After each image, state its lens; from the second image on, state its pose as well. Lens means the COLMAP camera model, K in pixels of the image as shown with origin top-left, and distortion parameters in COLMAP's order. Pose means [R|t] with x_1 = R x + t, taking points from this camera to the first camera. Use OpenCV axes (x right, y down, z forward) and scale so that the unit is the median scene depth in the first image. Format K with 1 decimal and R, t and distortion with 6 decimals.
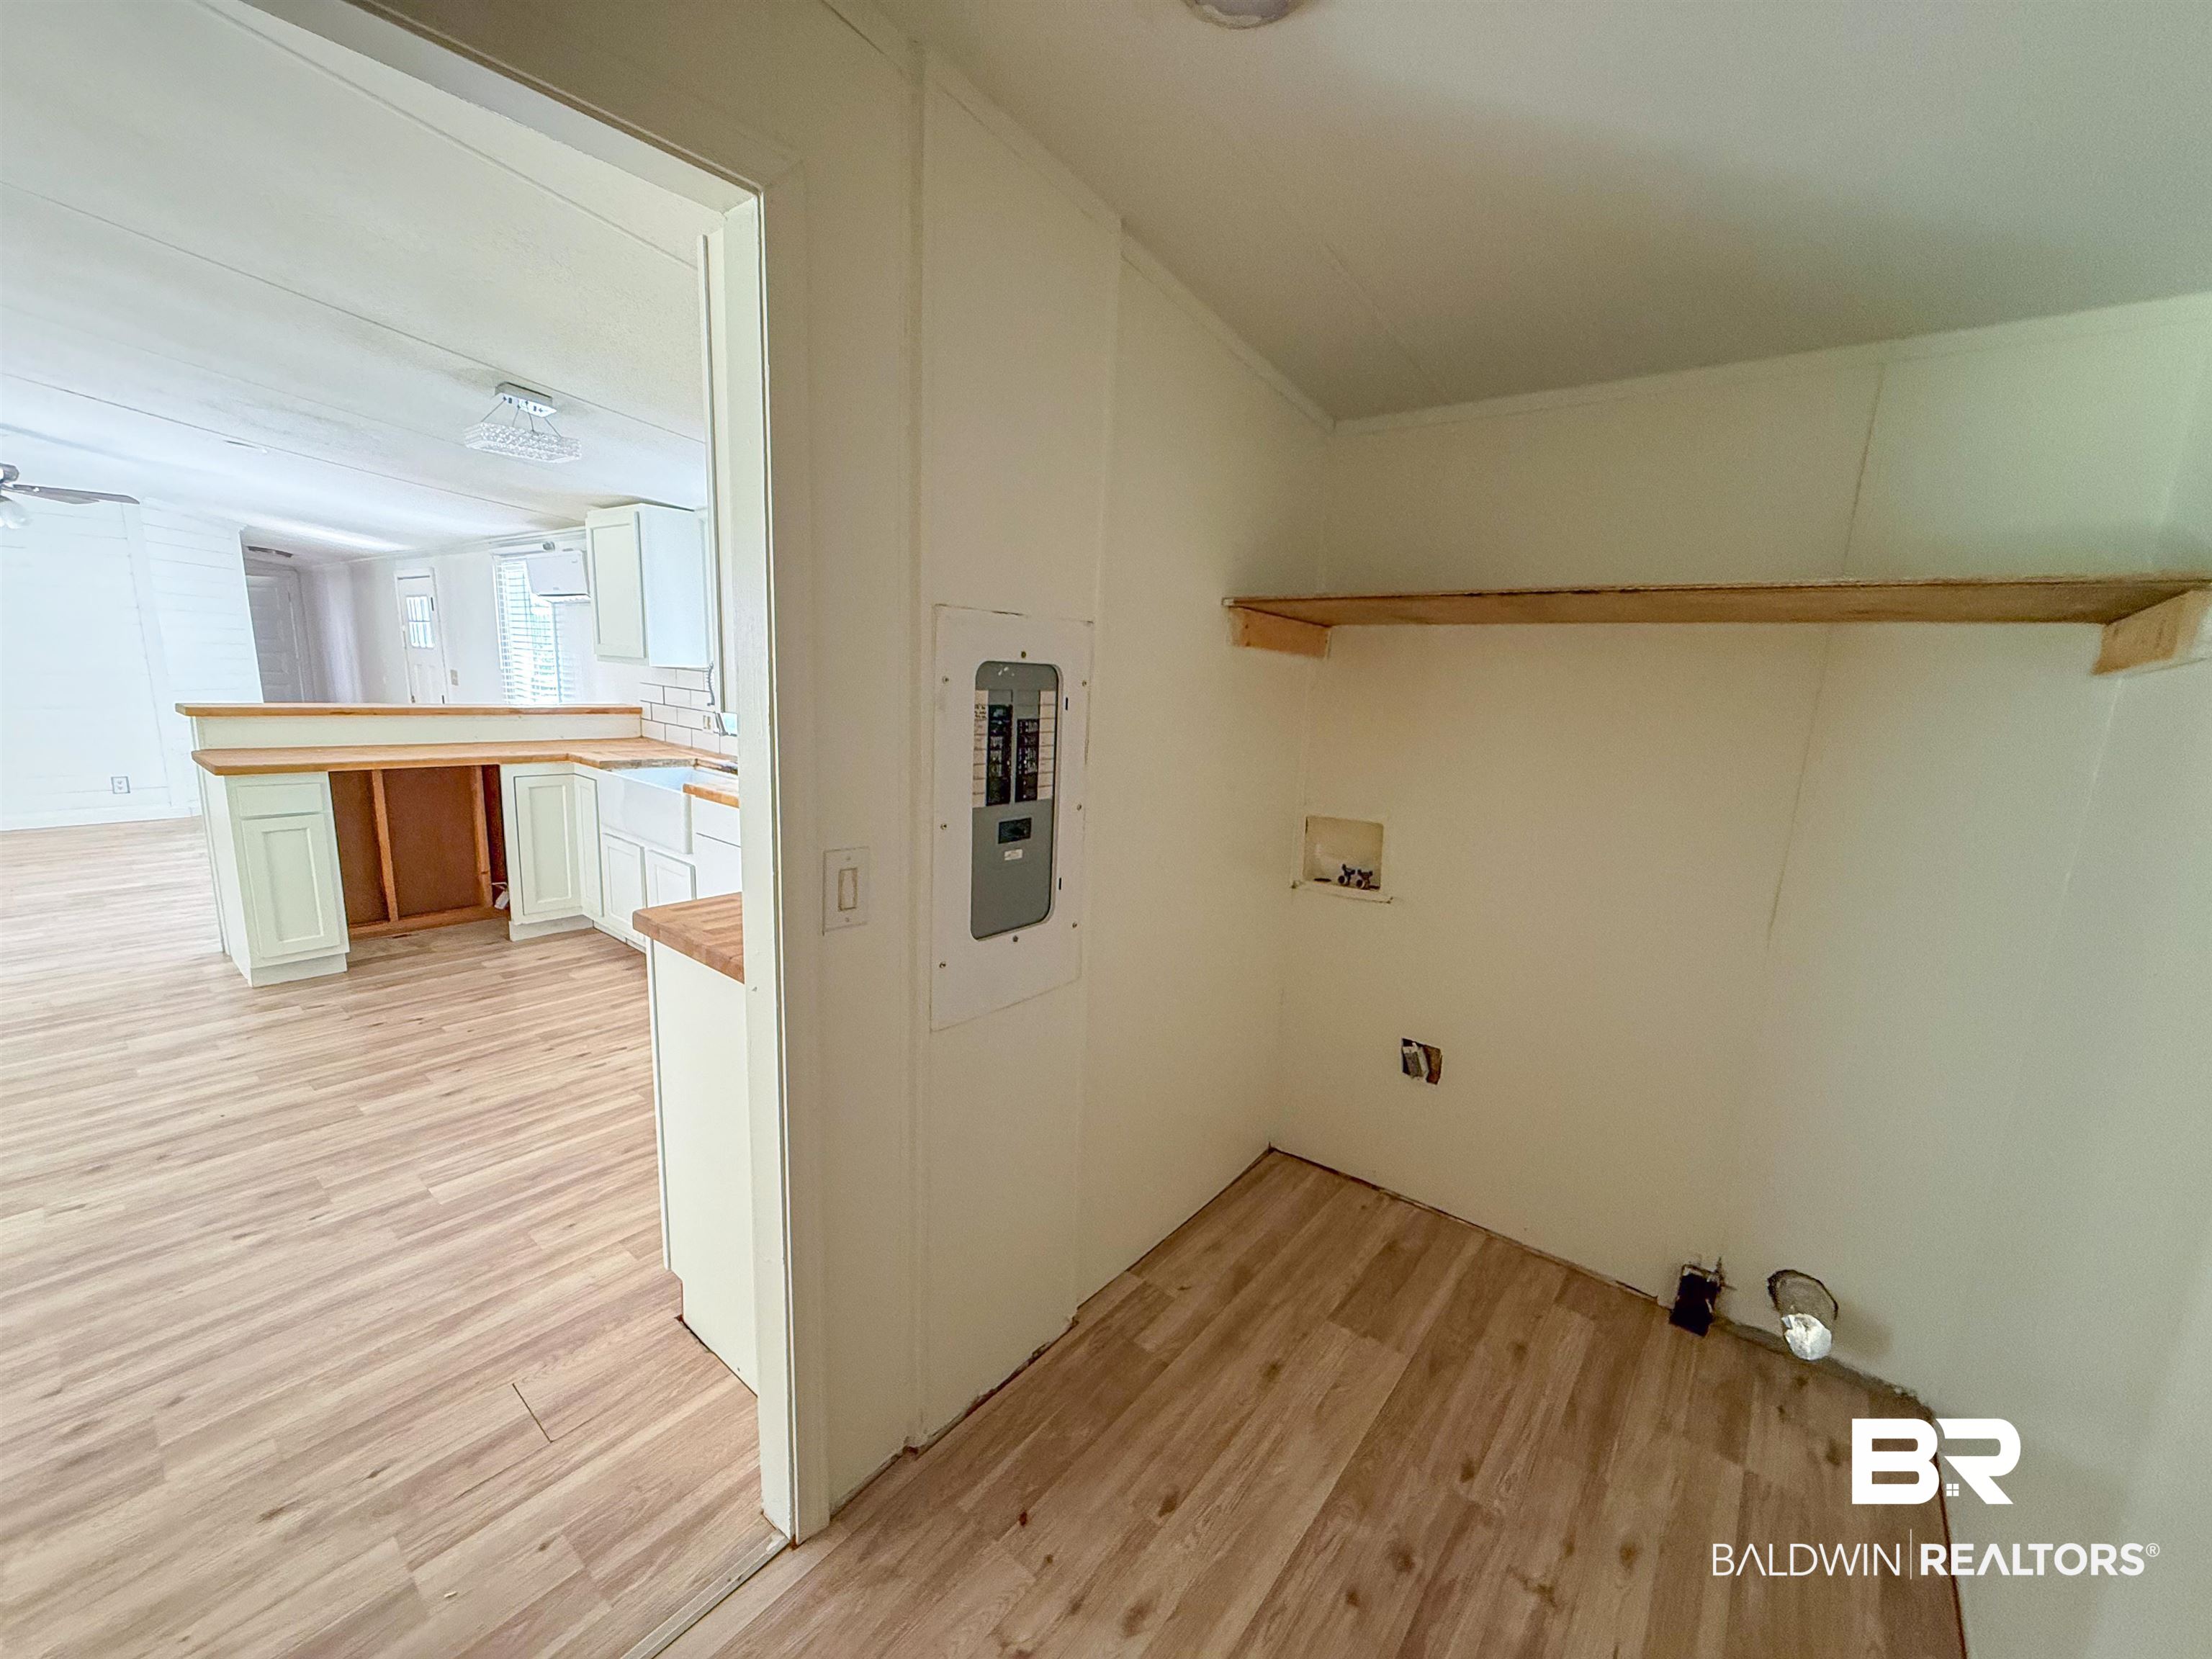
lens RADIAL K [[877.1, 0, 1089.9], [0, 877.1, 825.9], [0, 0, 1]] dist [0.003972, -0.000509]
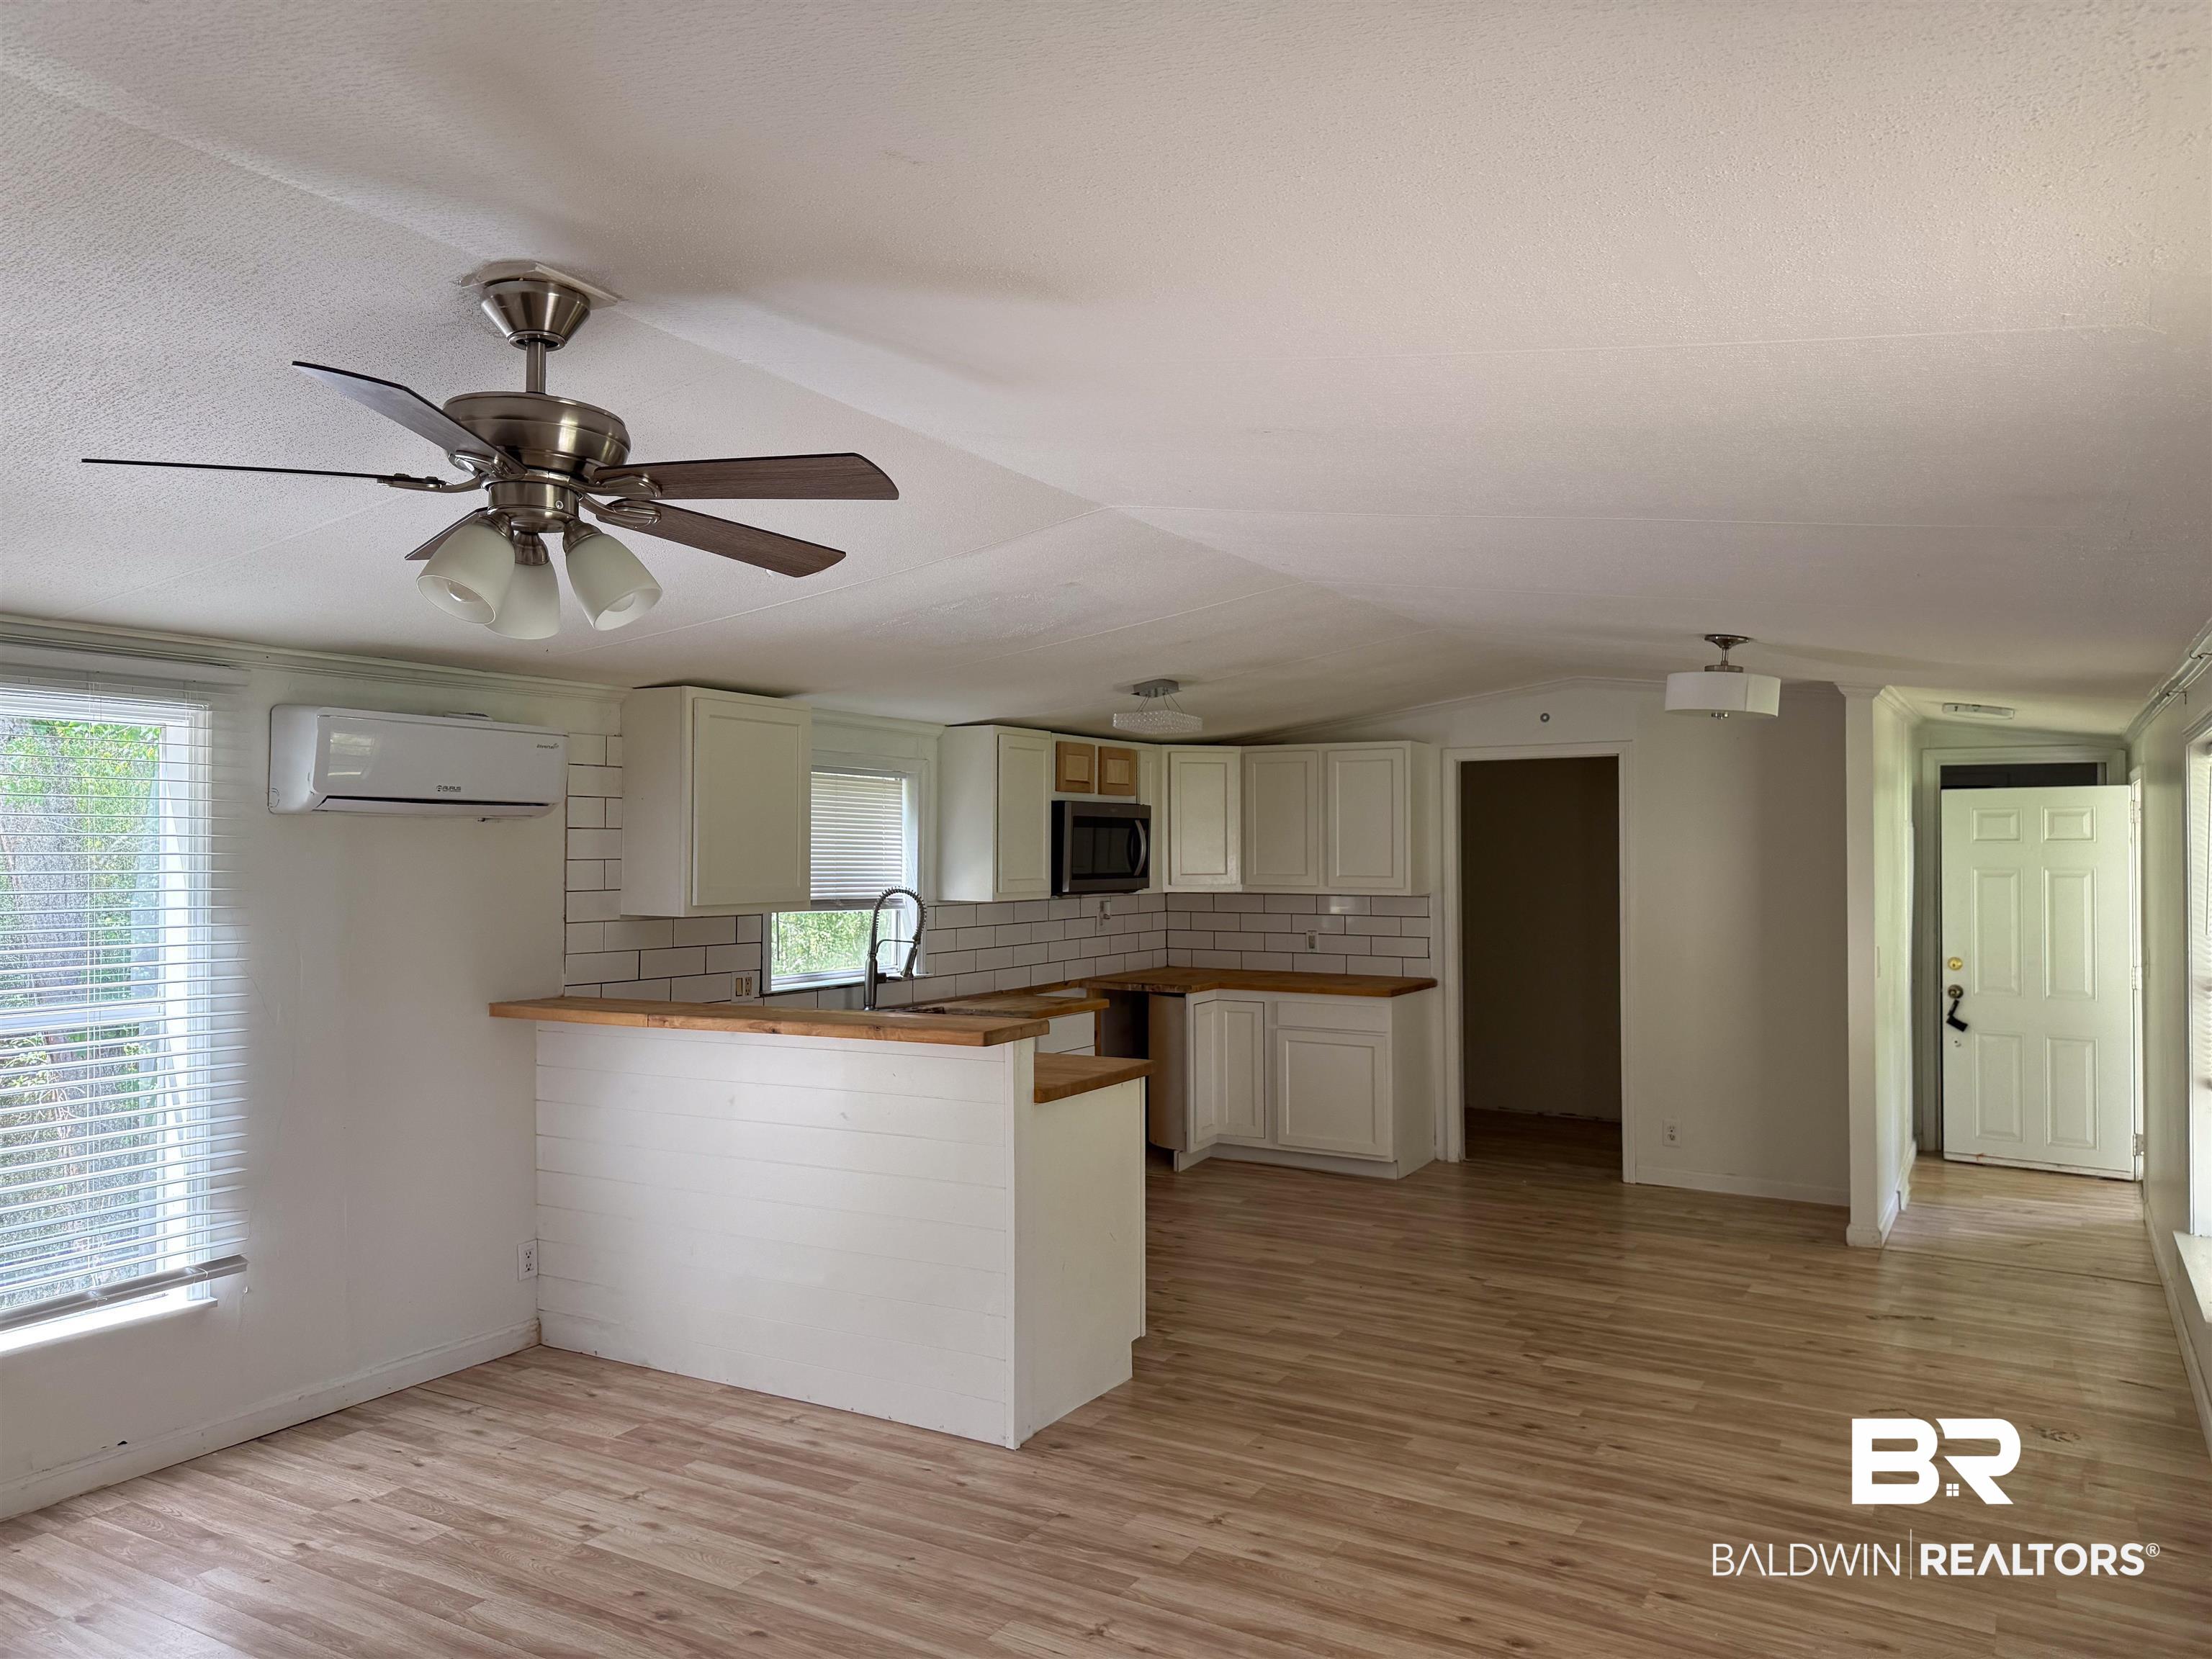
lens RADIAL K [[1540.9, 0, 1067.5], [0, 1540.9, 846.0], [0, 0, 1]] dist [0.050088, -0.058667]
pose [[-0.123462, -0.049699, 0.991104, -2.207335], [0.173816, 0.982222, 0.070906, -0.353522], [-0.977008, 0.181024, -0.112629, 1.119182]]
